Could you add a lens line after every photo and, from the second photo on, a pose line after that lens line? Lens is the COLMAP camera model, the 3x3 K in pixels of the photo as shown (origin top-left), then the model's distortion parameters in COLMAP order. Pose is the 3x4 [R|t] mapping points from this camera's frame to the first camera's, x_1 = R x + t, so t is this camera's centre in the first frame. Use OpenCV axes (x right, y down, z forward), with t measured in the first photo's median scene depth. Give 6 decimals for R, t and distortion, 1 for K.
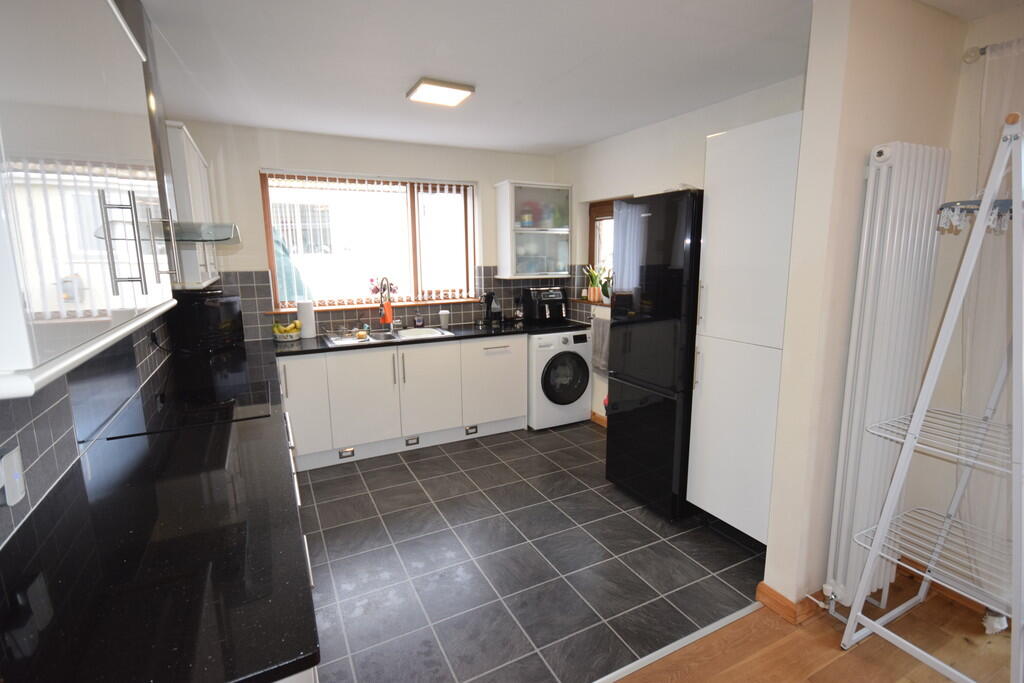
lens RADIAL K [[506.2, 0, 512.0], [0, 506.2, 341.5], [0, 0, 1]] dist [0.000420, -0.000714]
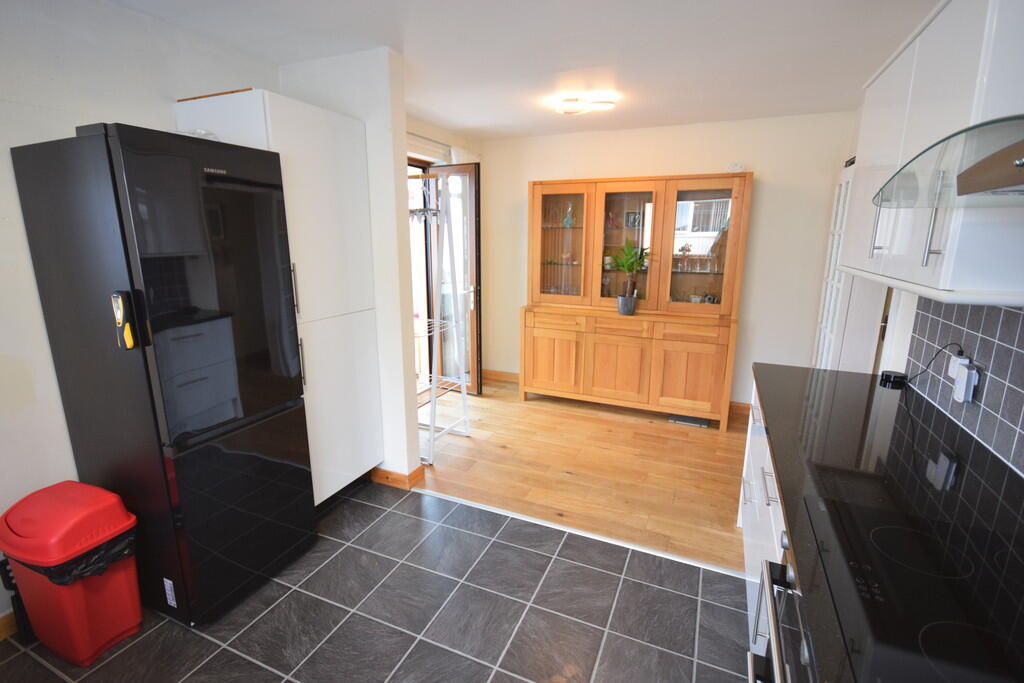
lens RADIAL K [[473.1, 0, 512.0], [0, 473.1, 341.5], [0, 0, 1]] dist [0.001675, 0.001188]
pose [[-0.624726, -0.168631, 0.762418, -0.324858], [0.139114, 0.936745, 0.321179, -0.127127], [-0.768352, 0.306712, -0.561750, 0.760390]]
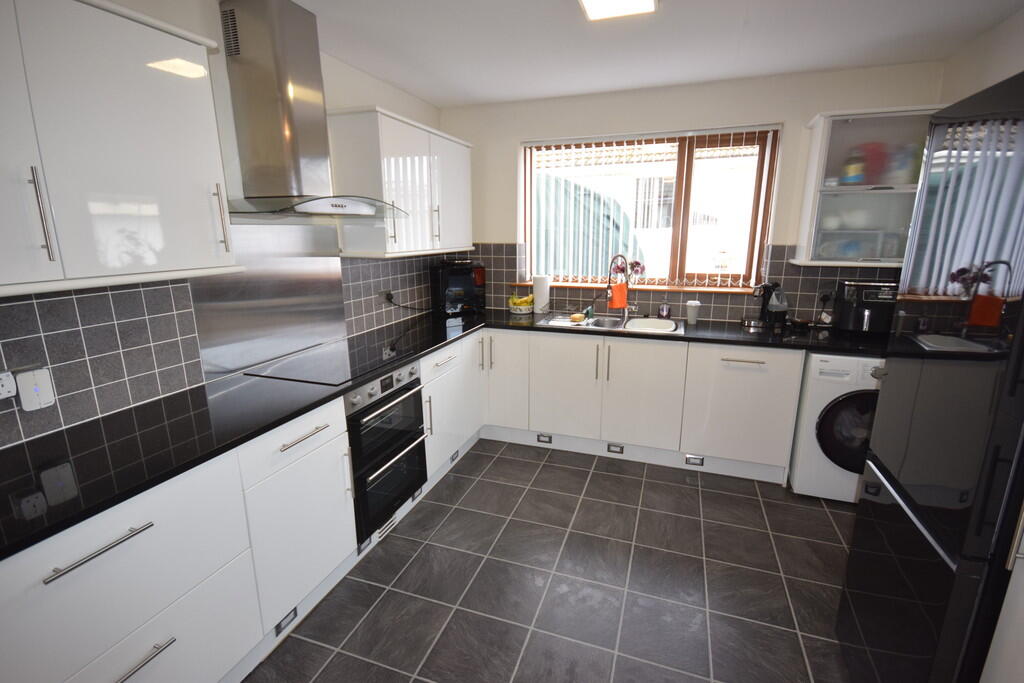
lens RADIAL K [[473.1, 0, 512.0], [0, 473.1, 341.5], [0, 0, 1]] dist [0.001675, 0.001188]
pose [[0.674885, 0.173253, -0.717296, 0.214457], [-0.131513, 0.984725, 0.114109, -0.046614], [0.726109, 0.017324, 0.687361, 0.300547]]
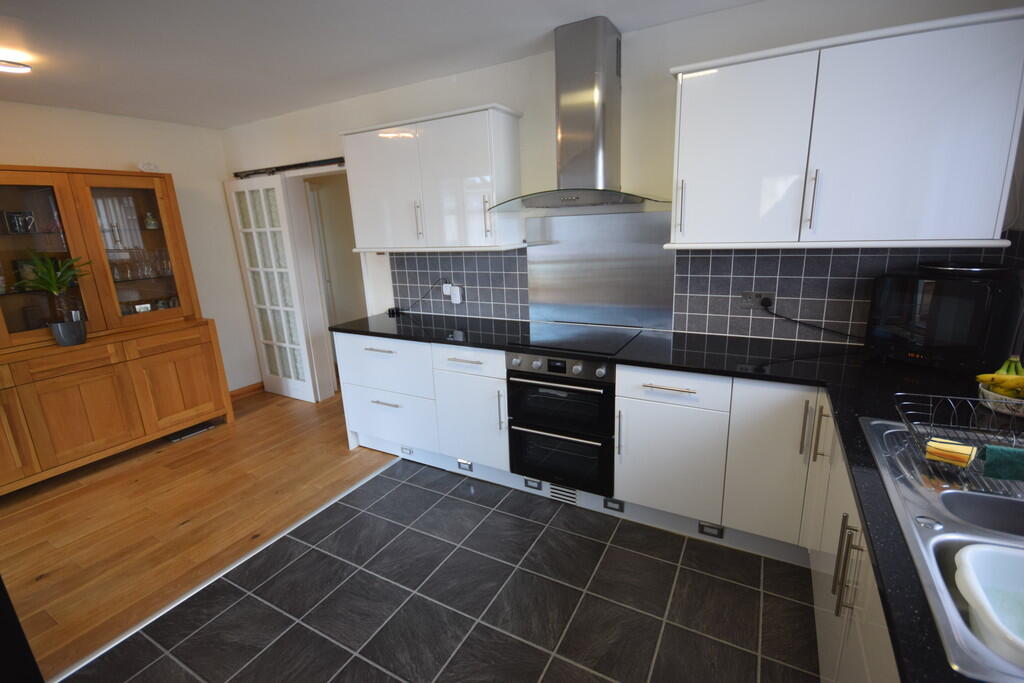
lens RADIAL K [[466.3, 0, 512.0], [0, 466.3, 341.5], [0, 0, 1]] dist [0.014842, -0.000690]
pose [[-0.837694, 0.178570, -0.516121, 0.072511], [-0.049140, 0.916558, 0.396872, -0.169208], [0.543925, 0.357819, -0.759020, 0.959573]]
